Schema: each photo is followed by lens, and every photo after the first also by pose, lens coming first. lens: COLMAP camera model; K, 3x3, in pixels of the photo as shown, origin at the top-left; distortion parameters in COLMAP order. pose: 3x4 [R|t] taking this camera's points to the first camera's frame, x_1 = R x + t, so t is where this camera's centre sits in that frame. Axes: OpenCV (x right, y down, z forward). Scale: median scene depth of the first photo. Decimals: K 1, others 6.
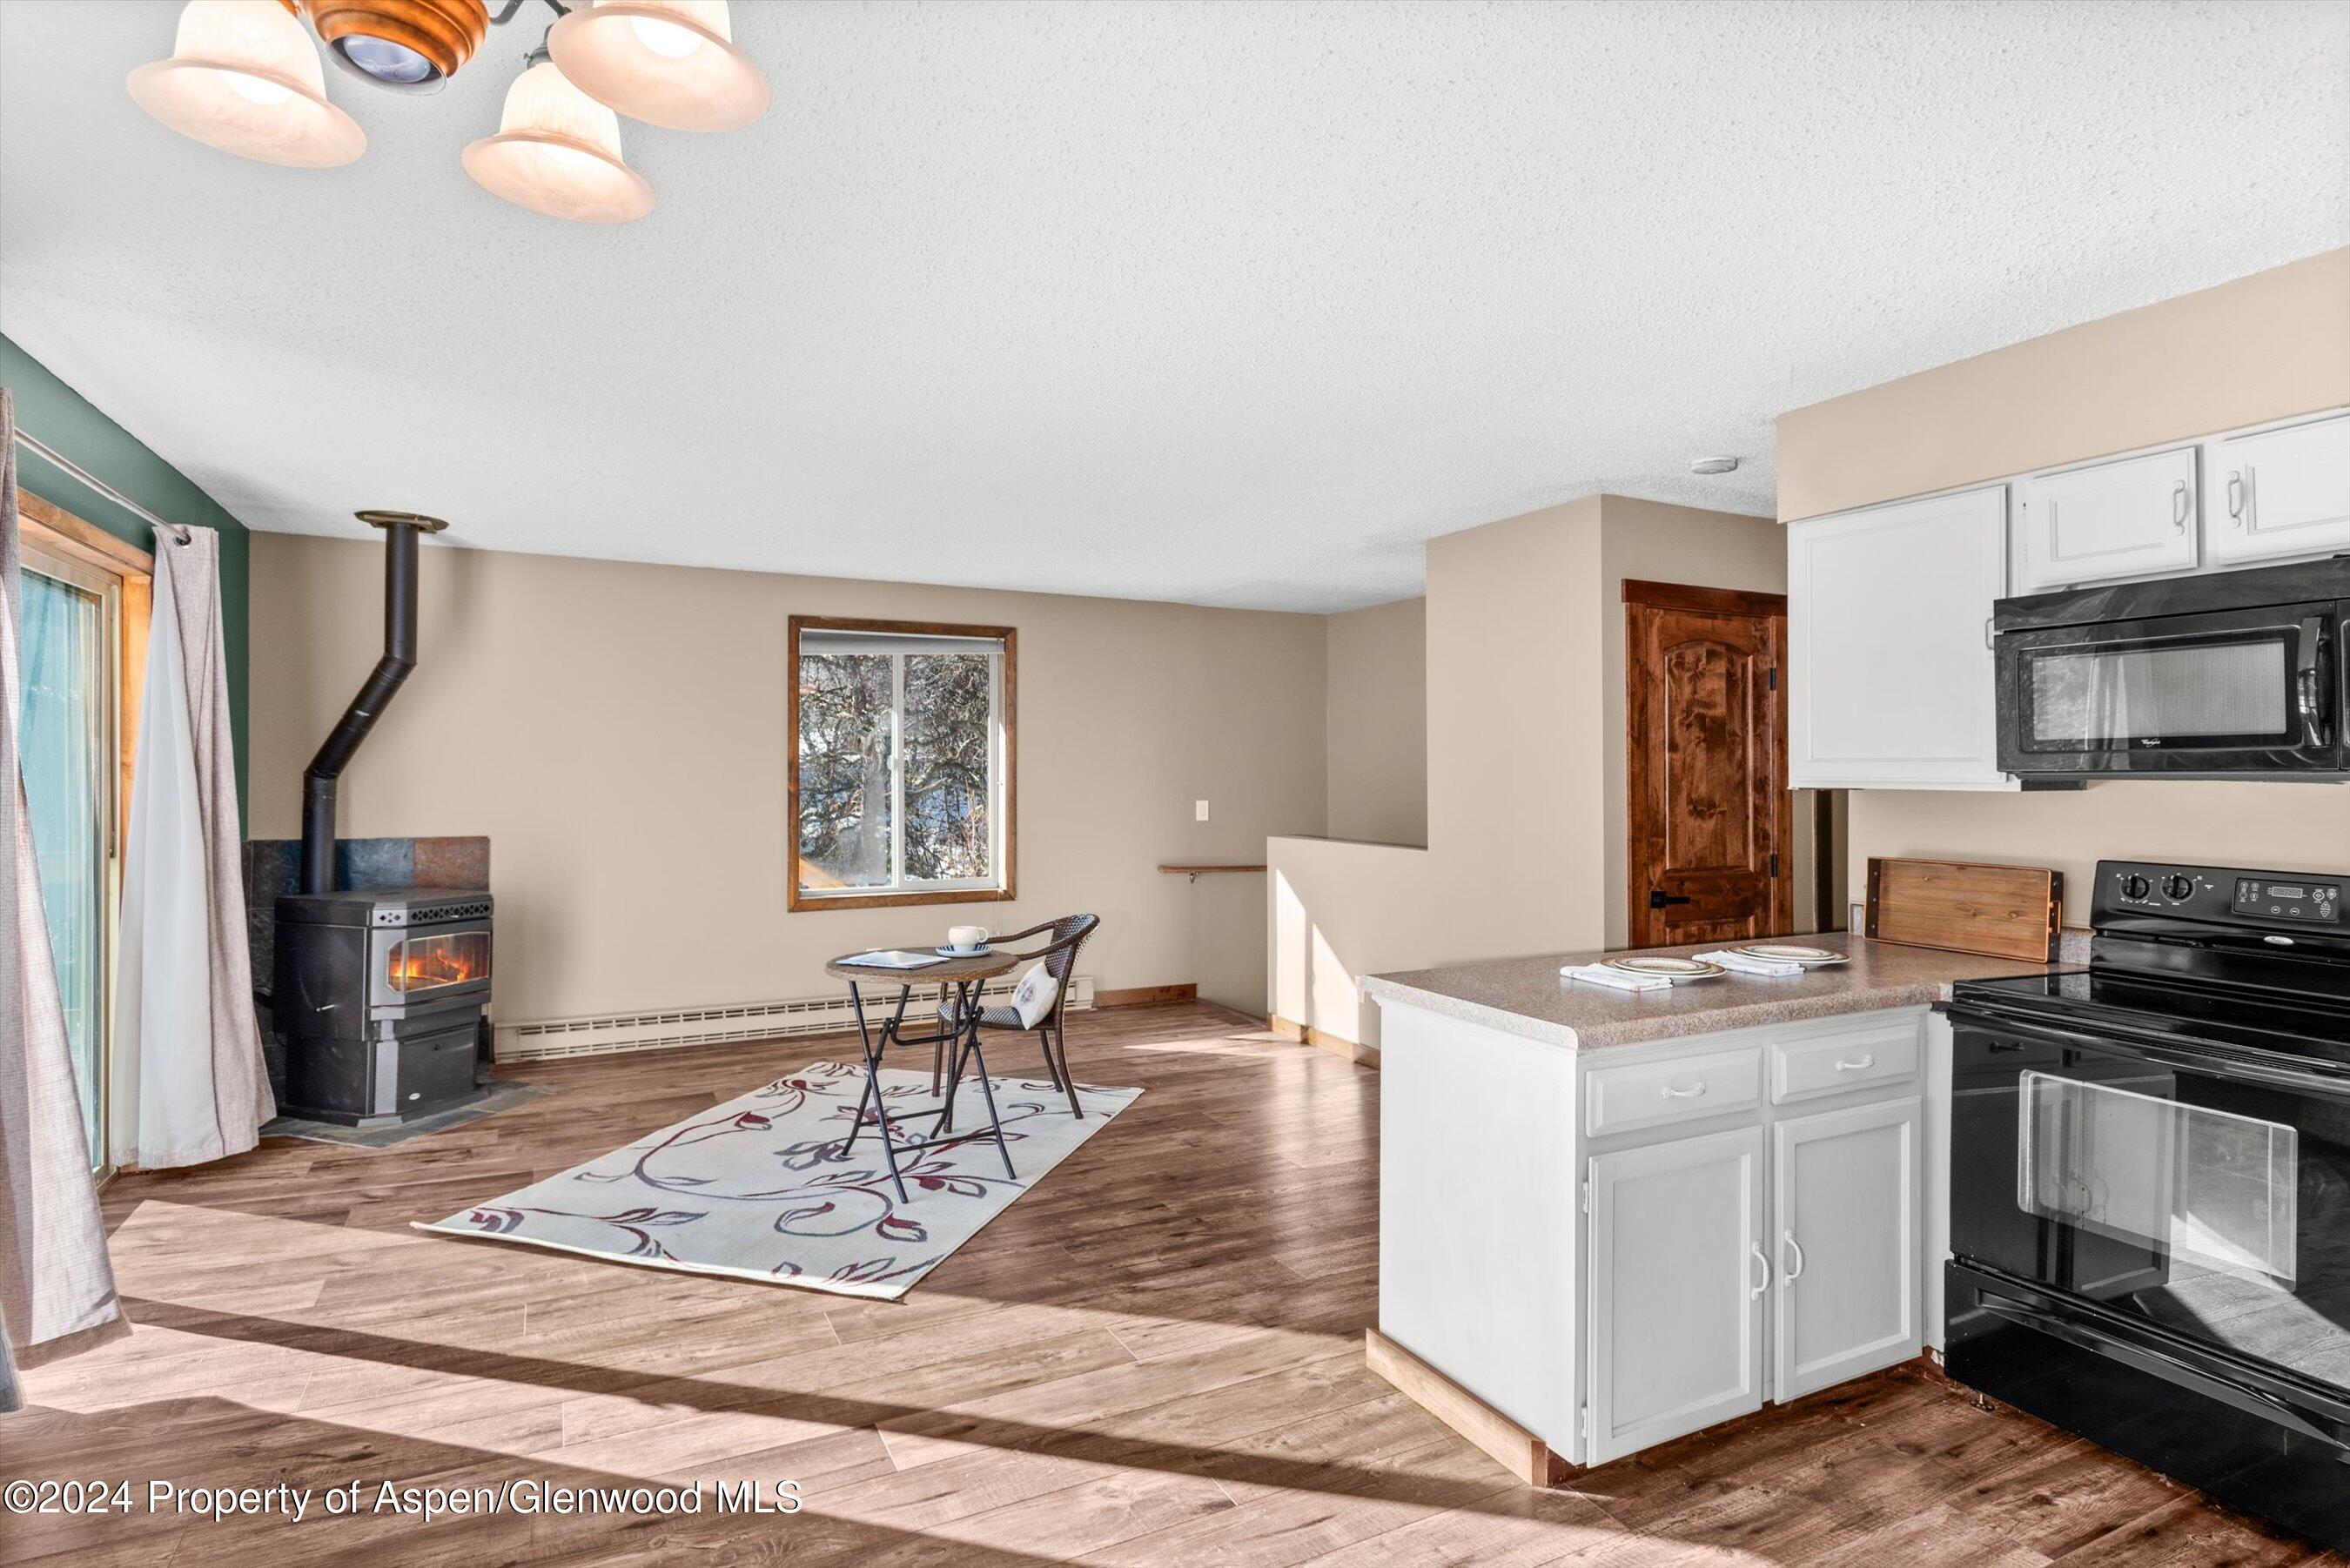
lens RADIAL K [[1231.4, 0, 1176.8], [0, 1231.4, 778.2], [0, 0, 1]] dist [0.010578, -0.003455]
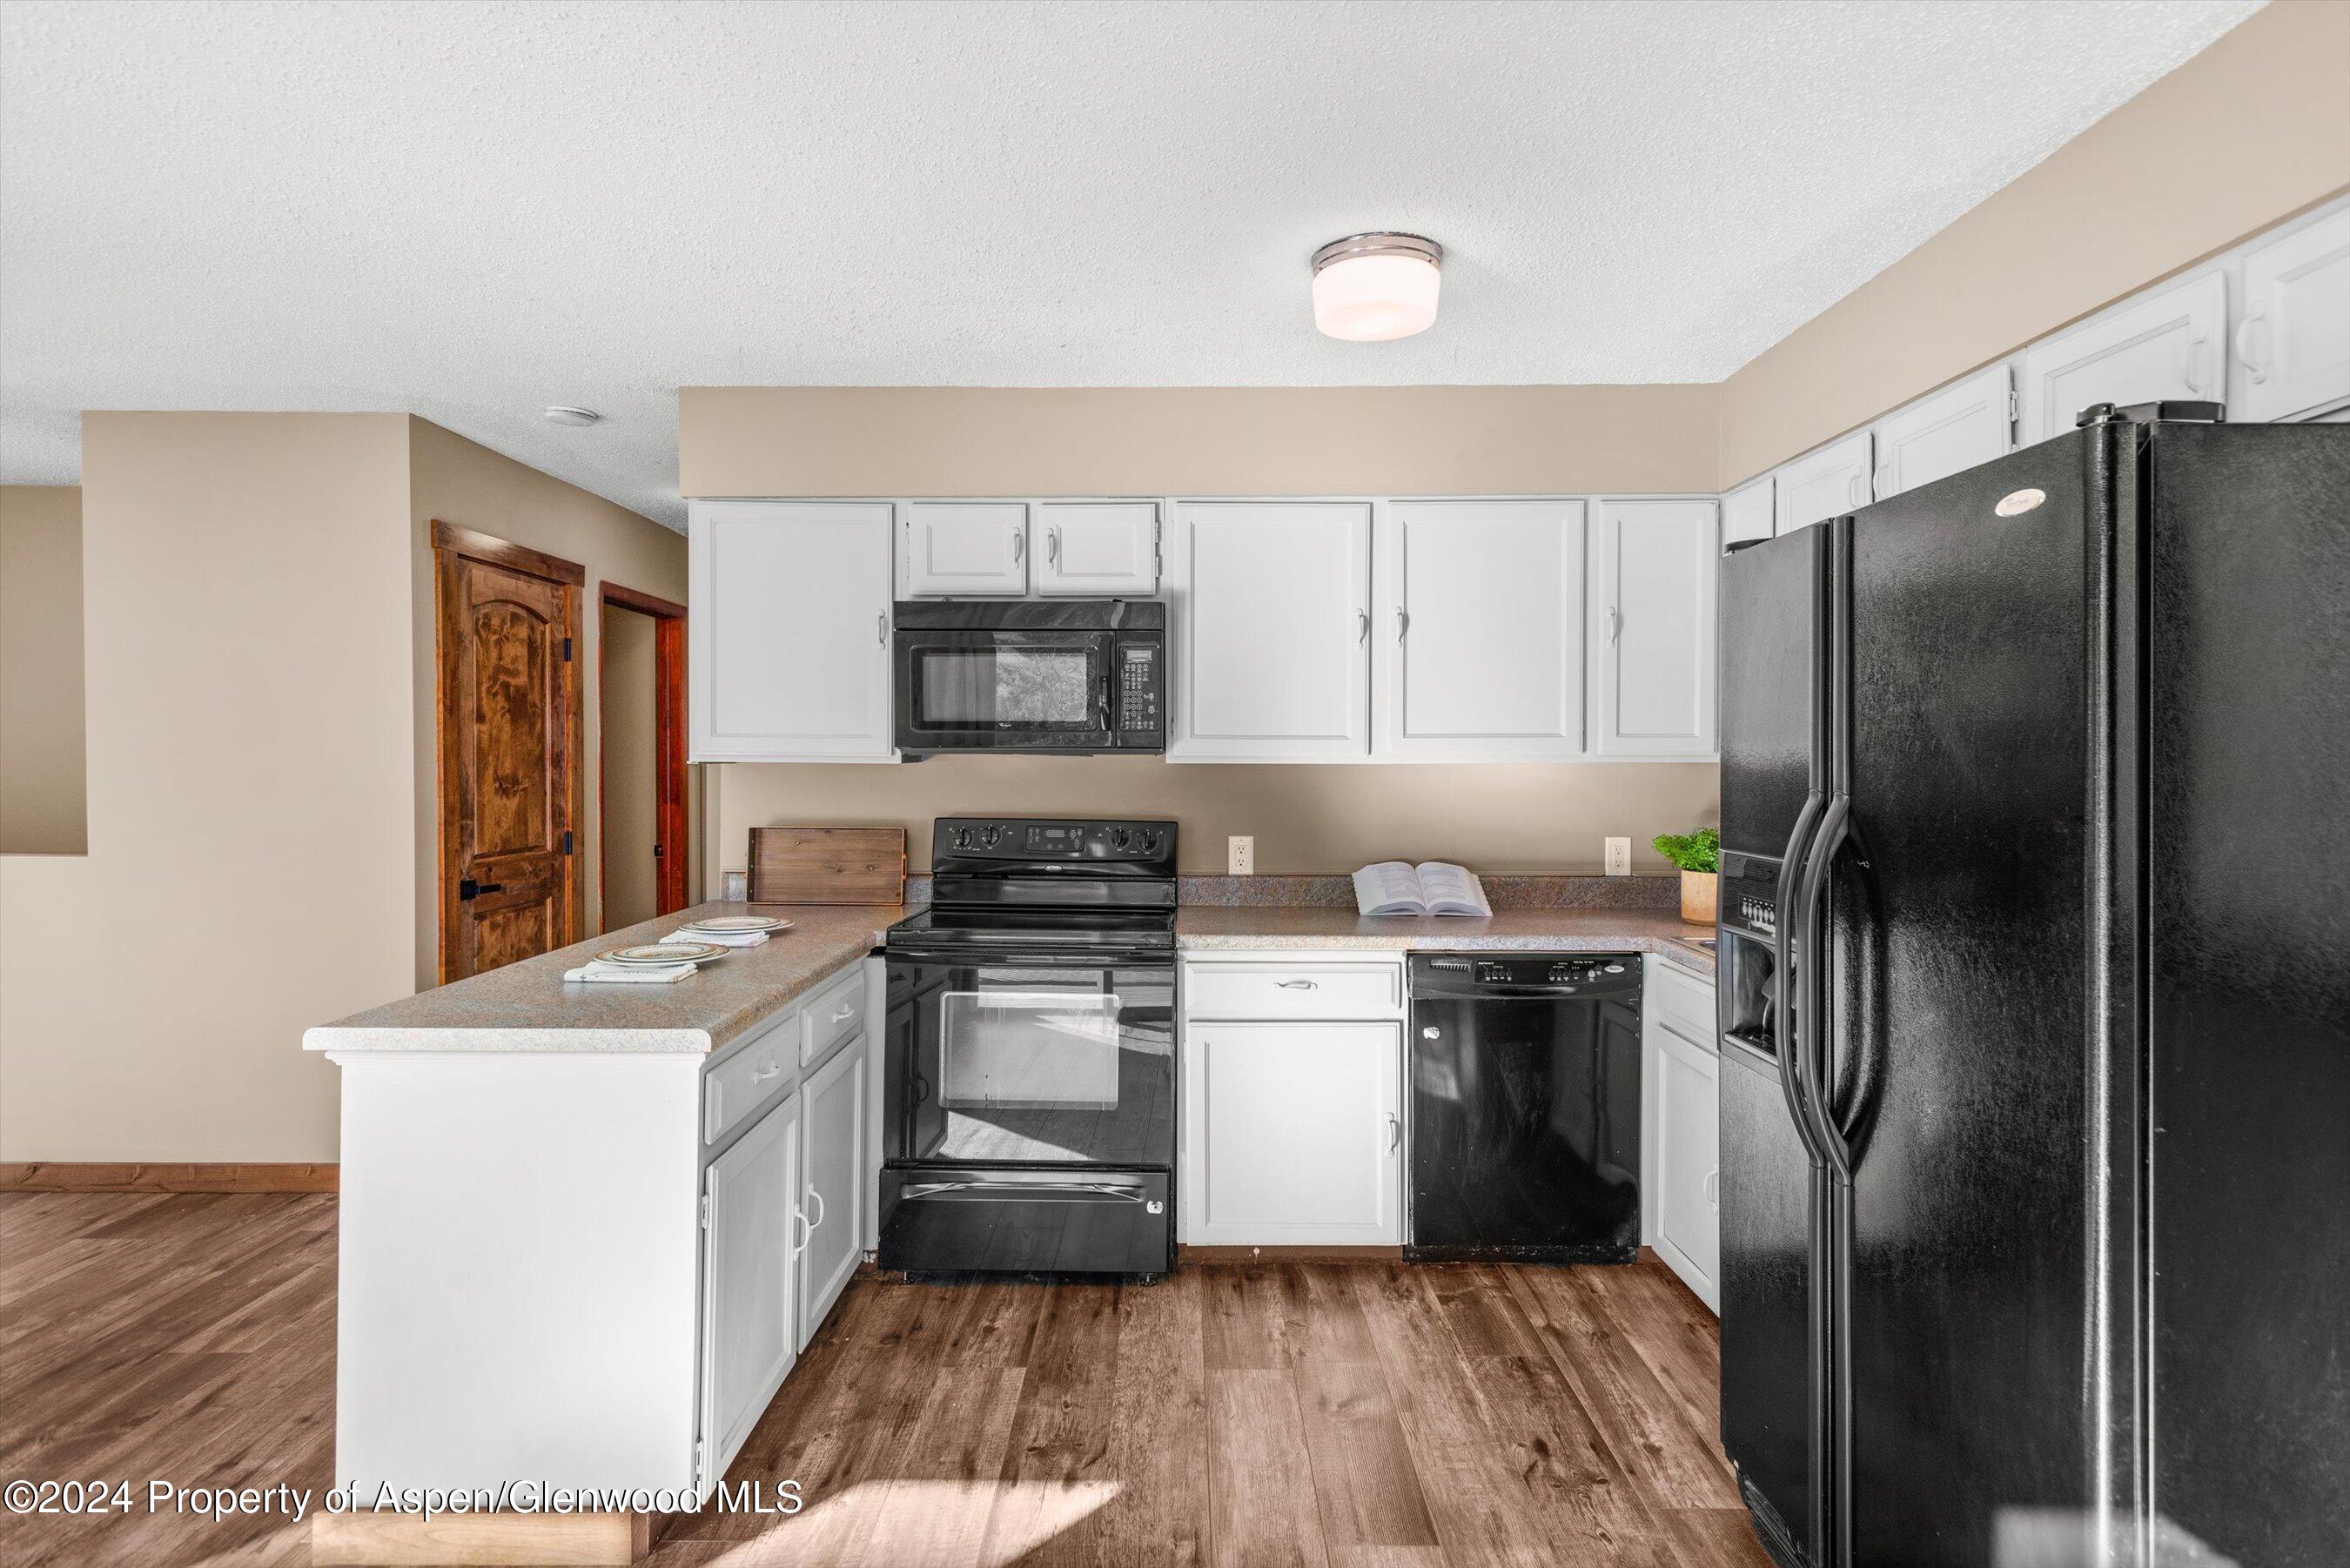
lens RADIAL K [[1231.4, 0, 1172.9], [0, 1231.4, 774.2], [0, 0, 1]] dist [0.010578, -0.003455]
pose [[0.450582, -0.017514, 0.892563, -0.177678], [0.001282, 0.999819, 0.018972, -0.000845], [-0.892734, -0.007405, 0.450523, 0.153854]]
